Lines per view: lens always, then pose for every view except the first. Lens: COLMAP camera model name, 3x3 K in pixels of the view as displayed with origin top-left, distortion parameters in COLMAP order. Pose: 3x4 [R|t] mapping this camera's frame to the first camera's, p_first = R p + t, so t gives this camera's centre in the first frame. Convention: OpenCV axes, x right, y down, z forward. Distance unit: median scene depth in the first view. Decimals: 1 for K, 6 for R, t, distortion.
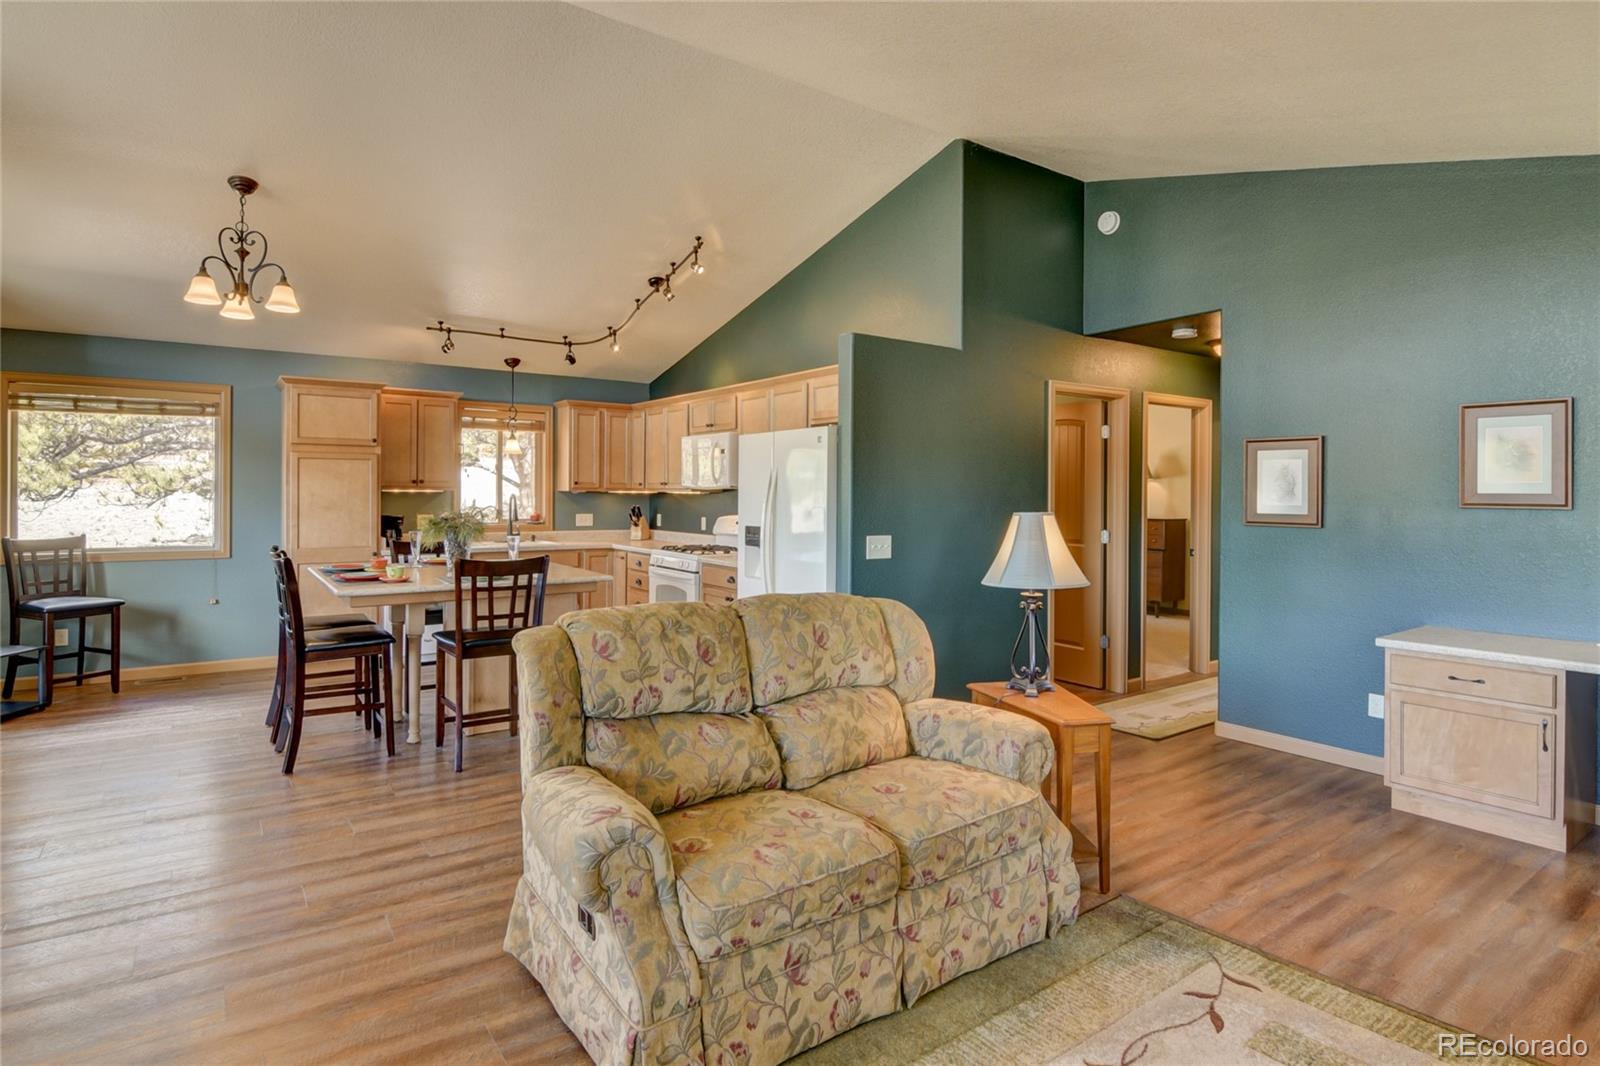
lens RADIAL K [[862.4, 0, 788.2], [0, 862.4, 496.5], [0, 0, 1]] dist [-0.001993, -0.018918]
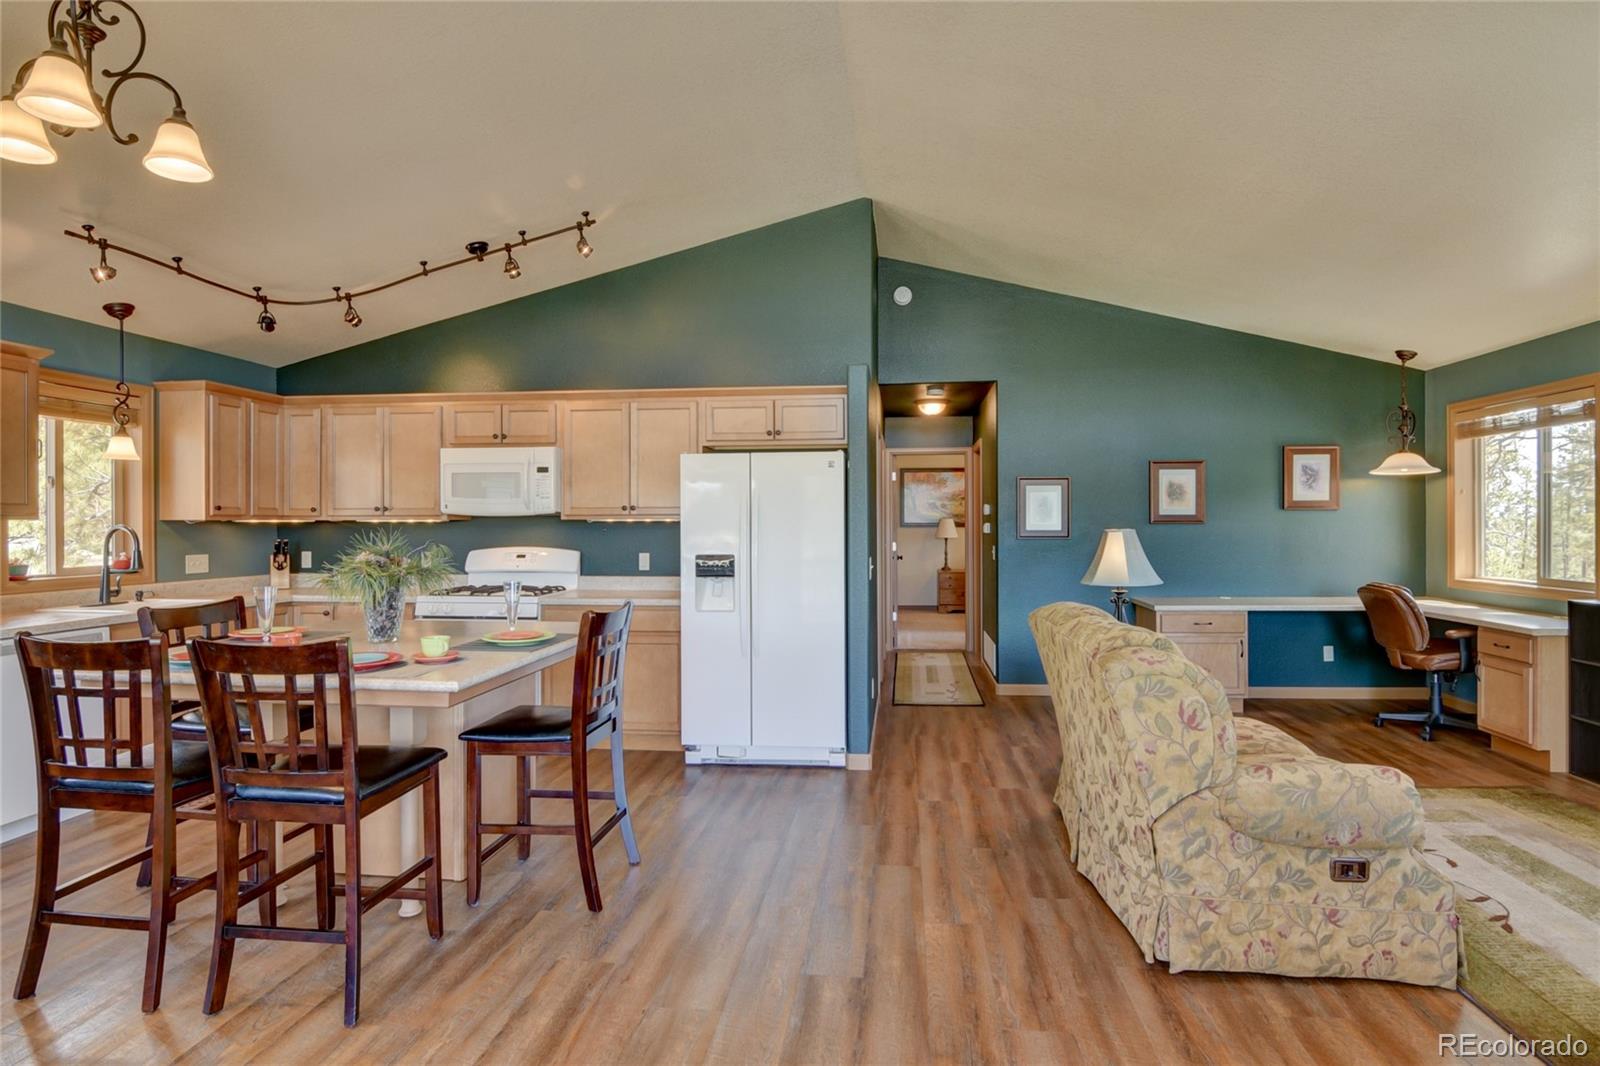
lens RADIAL K [[834.8, 0, 853.7], [0, 834.8, 521.0], [0, 0, 1]] dist [-0.002849, -0.013767]
pose [[0.635743, -0.008571, 0.771853, -0.516862], [0.011503, 0.999933, 0.001629, -0.001173], [-0.771815, 0.007843, 0.635798, 0.266471]]
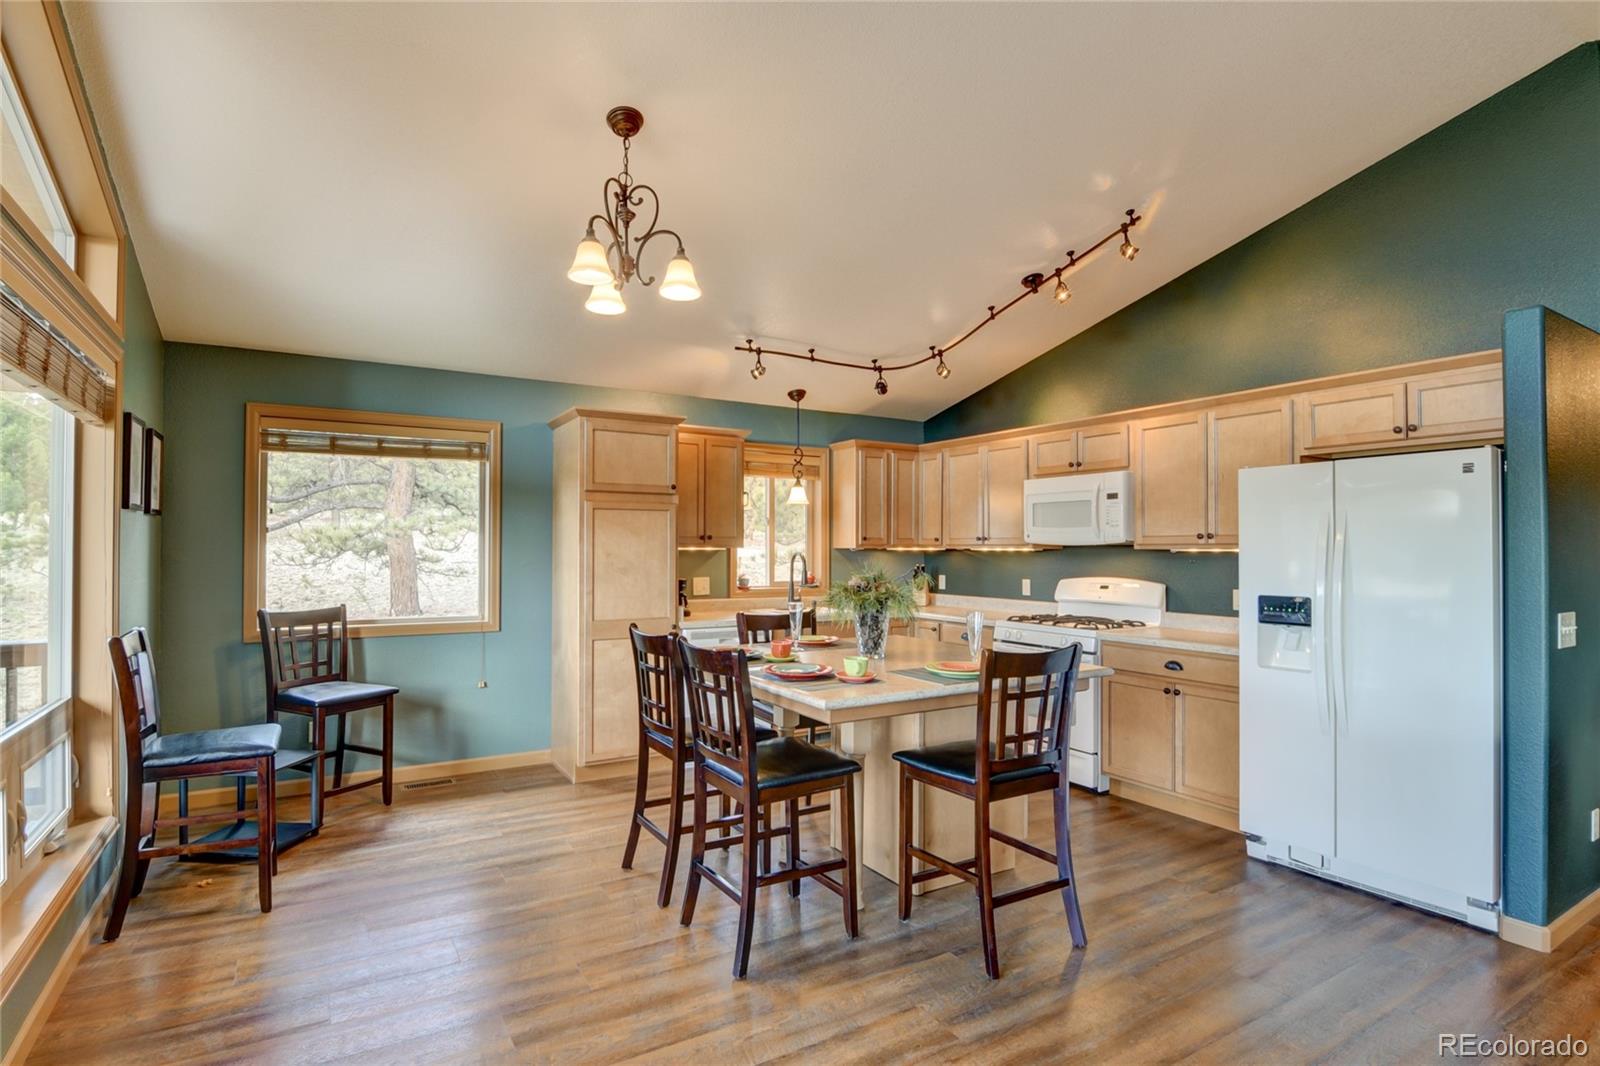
lens RADIAL K [[818.2, 0, 758.6], [0, 818.2, 536.2], [0, 0, 1]] dist [0.002112, -0.017290]
pose [[0.995943, -0.005427, -0.089821, -0.335332], [0.003526, 0.999767, -0.021313, -0.001714], [0.089915, 0.020910, 0.995730, 0.242338]]
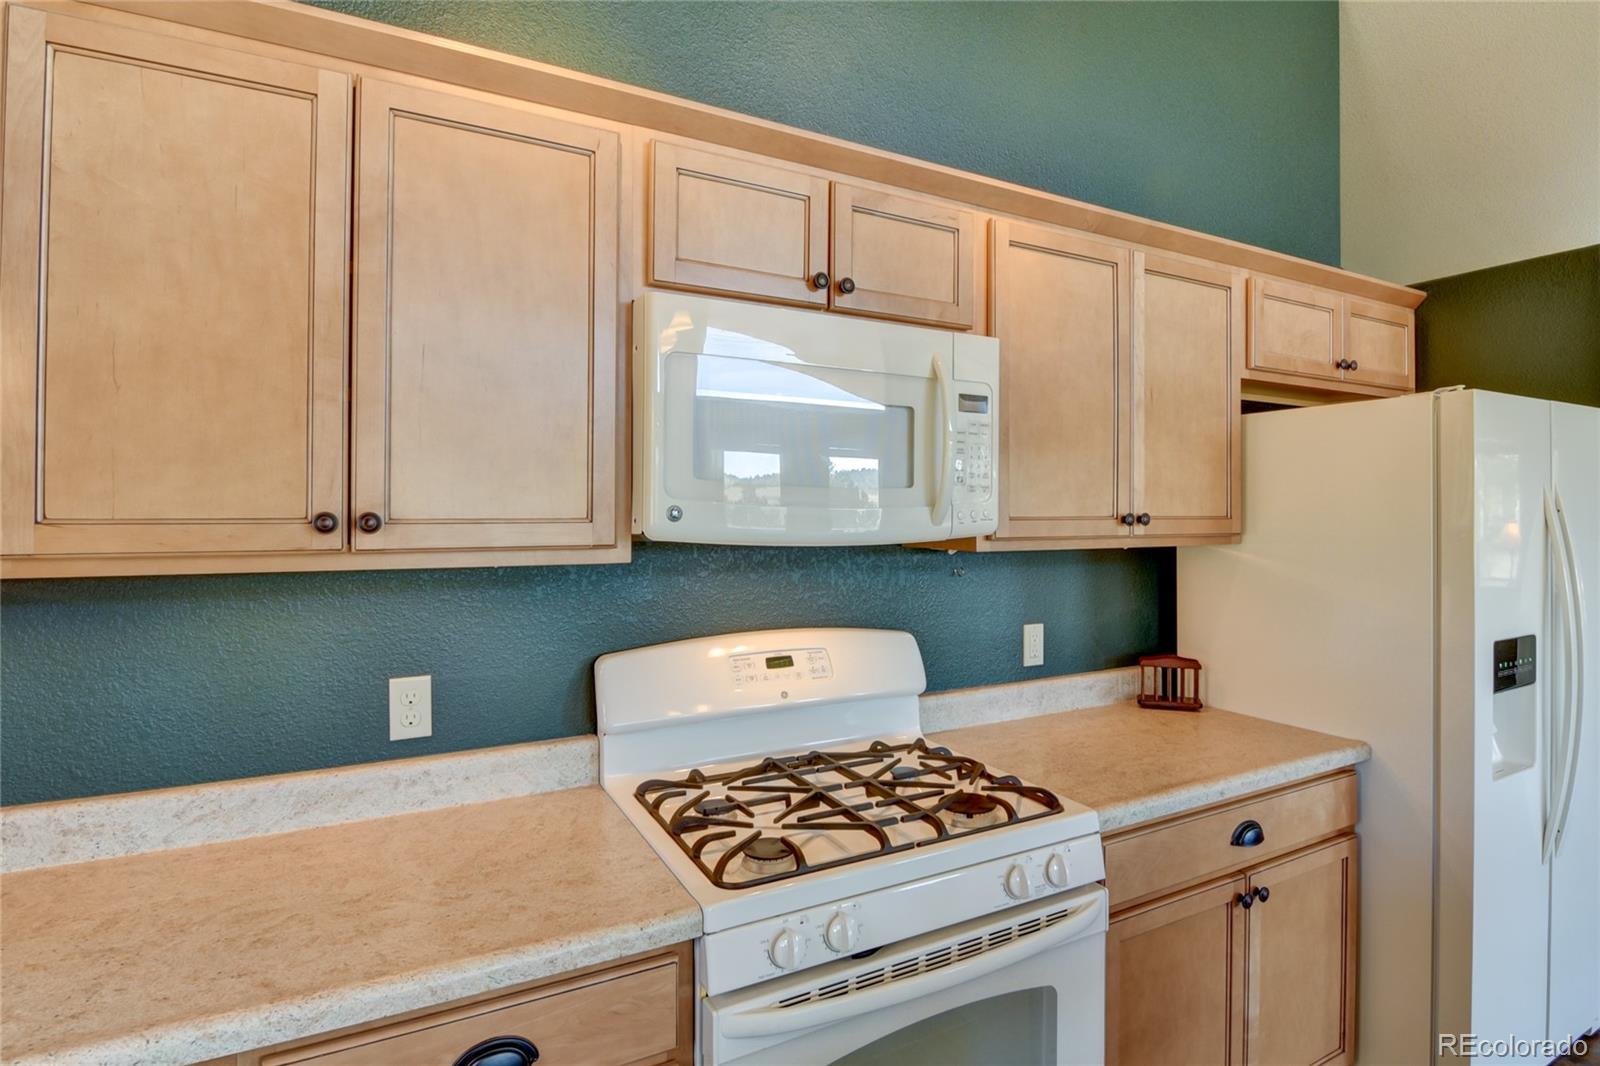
lens RADIAL K [[812.2, 0, 857.2], [0, 812.2, 514.0], [0, 0, 1]] dist [-0.004338, -0.000633]
pose [[0.083851, -0.000147, 0.996478, -0.344189], [0.012434, 0.999922, -0.000898, -0.017807], [-0.996401, 0.012466, 0.083846, 1.040302]]
